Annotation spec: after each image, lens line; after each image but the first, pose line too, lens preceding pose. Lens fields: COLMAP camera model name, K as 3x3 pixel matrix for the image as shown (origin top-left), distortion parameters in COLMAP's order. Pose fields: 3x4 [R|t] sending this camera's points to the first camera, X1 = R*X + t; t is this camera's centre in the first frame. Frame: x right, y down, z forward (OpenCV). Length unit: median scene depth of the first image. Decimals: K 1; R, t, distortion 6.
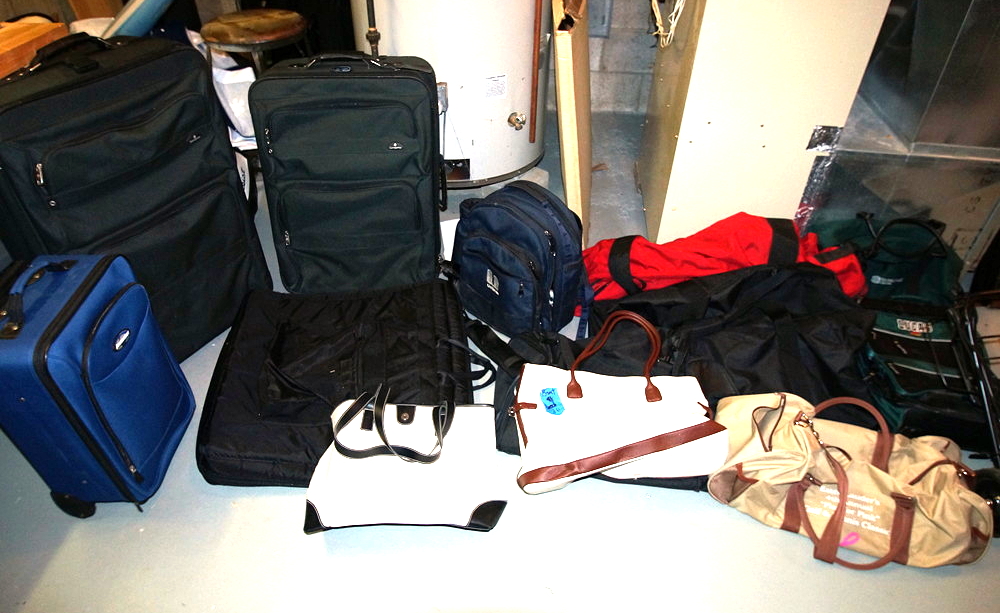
lens RADIAL K [[645.1, 0, 500.0], [0, 645.1, 306.5], [0, 0, 1]] dist [-0.042834, 0.000642]
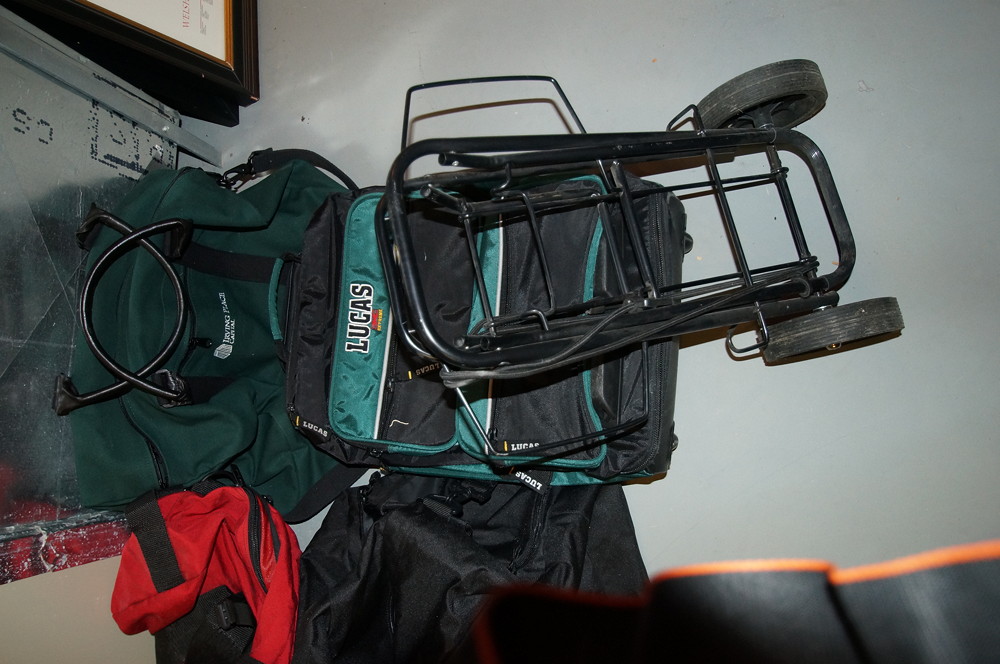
lens RADIAL K [[694.8, 0, 500.0], [0, 694.8, 332.0], [0, 0, 1]] dist [-0.002487, -0.001169]
pose [[-0.076059, -0.990745, 0.112422, 0.579005], [0.805404, 0.005425, 0.592701, -0.192618], [-0.587826, 0.135625, 0.797538, 0.523781]]
